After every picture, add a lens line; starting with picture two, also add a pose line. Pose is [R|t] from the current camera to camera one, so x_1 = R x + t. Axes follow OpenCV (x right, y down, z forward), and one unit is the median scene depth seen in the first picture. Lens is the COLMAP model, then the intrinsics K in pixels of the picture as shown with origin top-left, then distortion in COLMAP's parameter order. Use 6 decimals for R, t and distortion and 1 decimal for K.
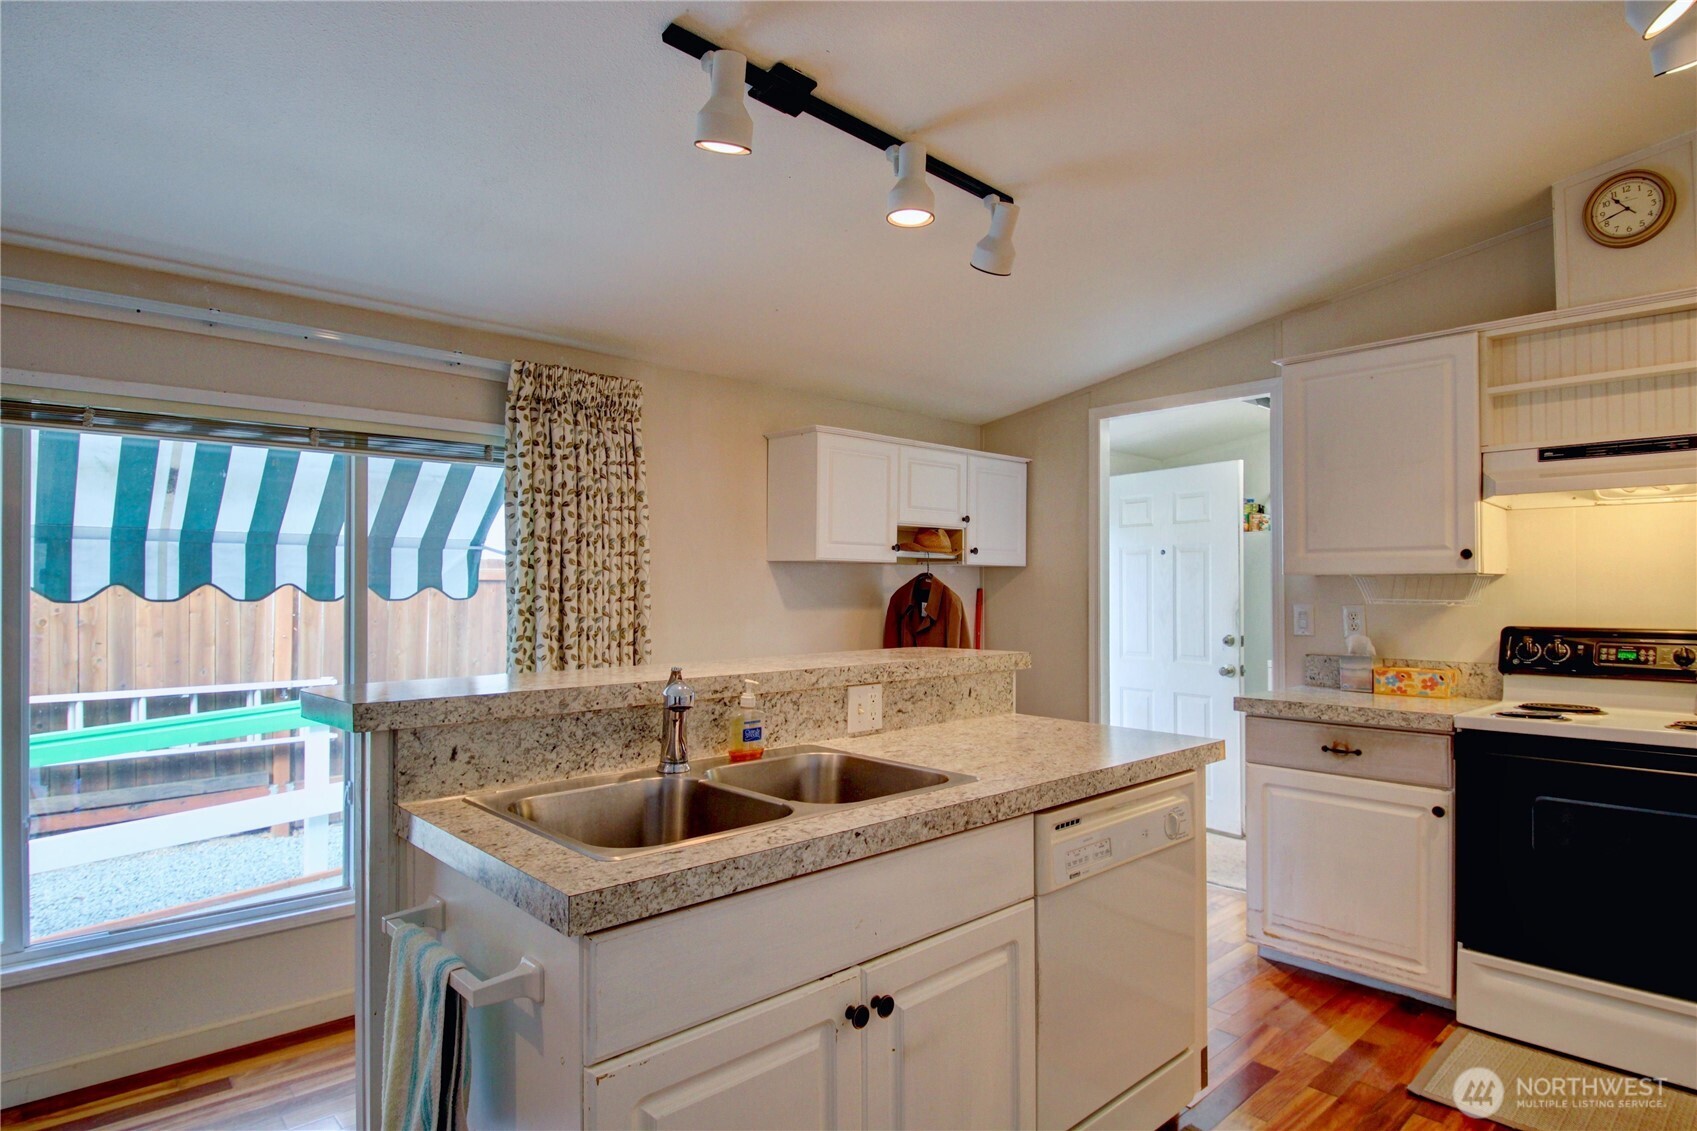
lens RADIAL K [[907.3, 0, 844.9], [0, 907.3, 578.4], [0, 0, 1]] dist [0.012585, -0.033928]
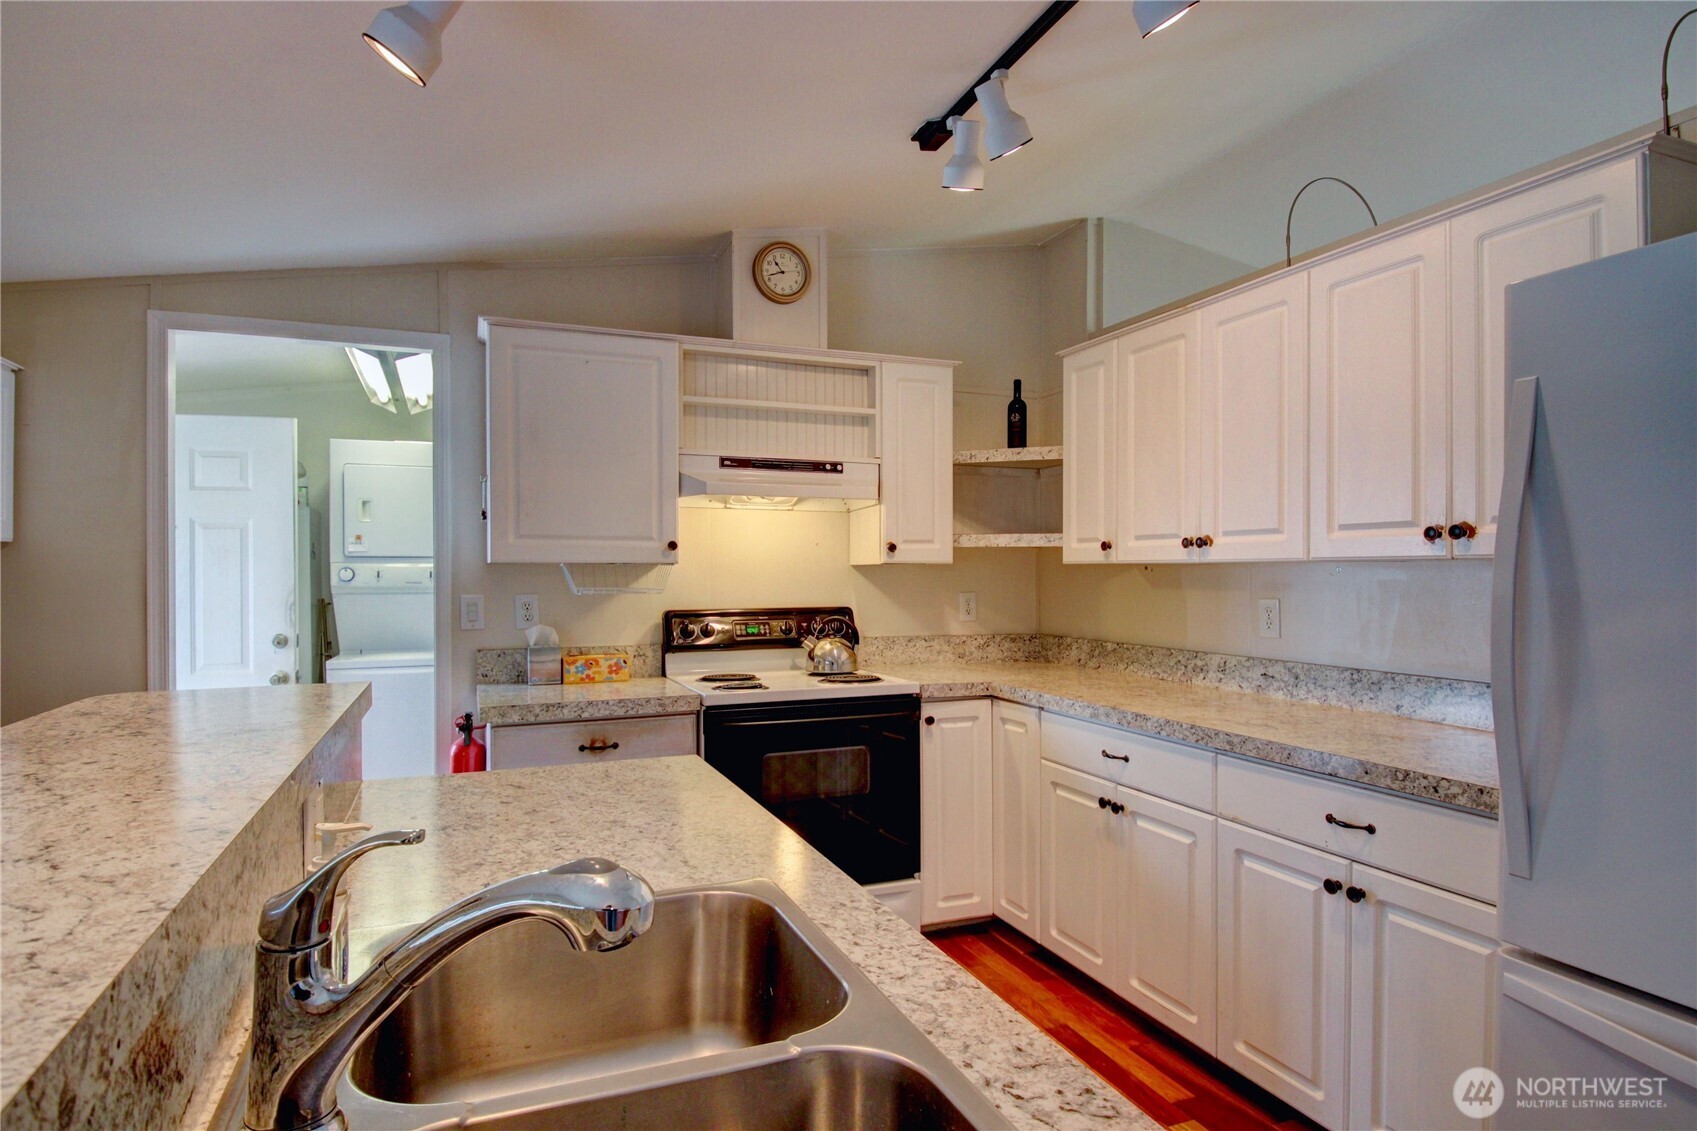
lens RADIAL K [[907.2, 0, 844.9], [0, 907.2, 582.1], [0, 0, 1]] dist [0.018394, -0.039290]
pose [[0.344595, -0.011772, 0.938678, -0.263133], [-0.010832, 0.999805, 0.016515, -0.003322], [-0.938689, -0.015859, 0.344400, 0.427762]]
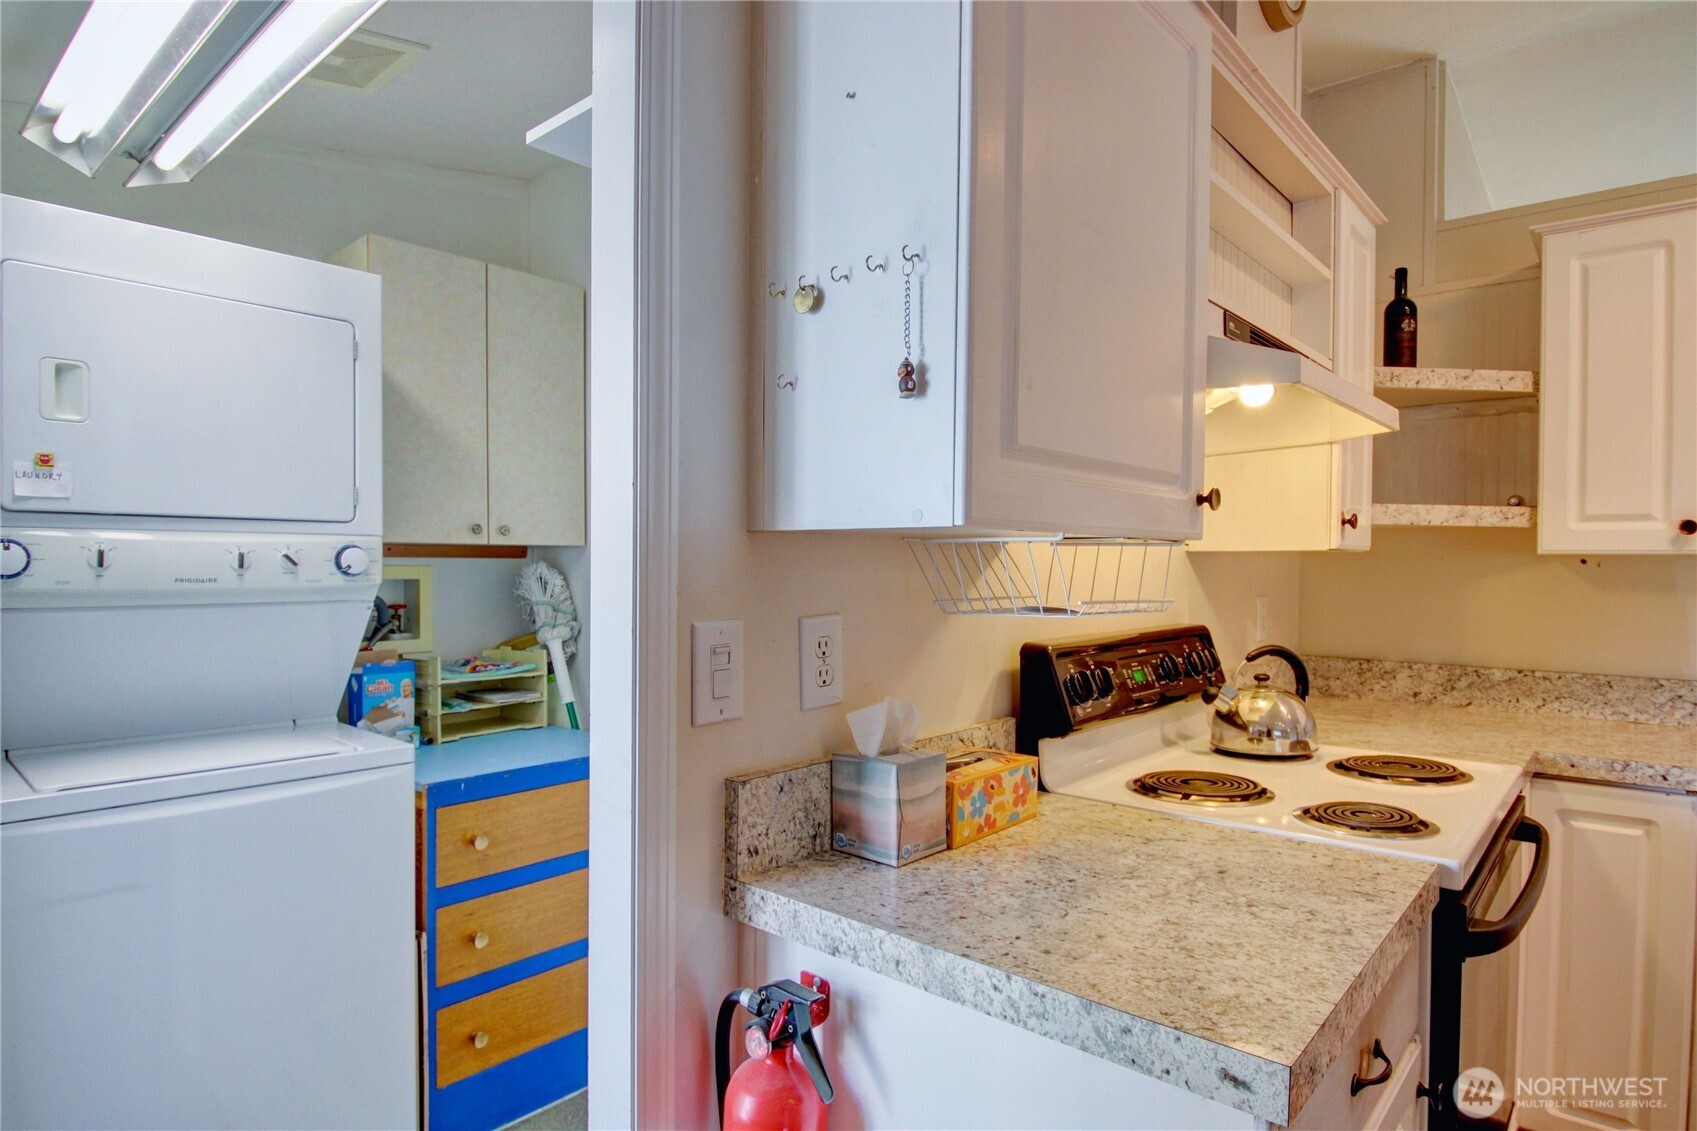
lens RADIAL K [[946.3, 0, 848.5], [0, 946.3, 565.5], [0, 0, 1]] dist [0.000335, -0.013369]
pose [[-0.106502, -0.004301, 0.994303, 0.220277], [-0.020068, 0.999796, 0.002175, 0.009408], [-0.994110, -0.019722, -0.106567, 1.230247]]
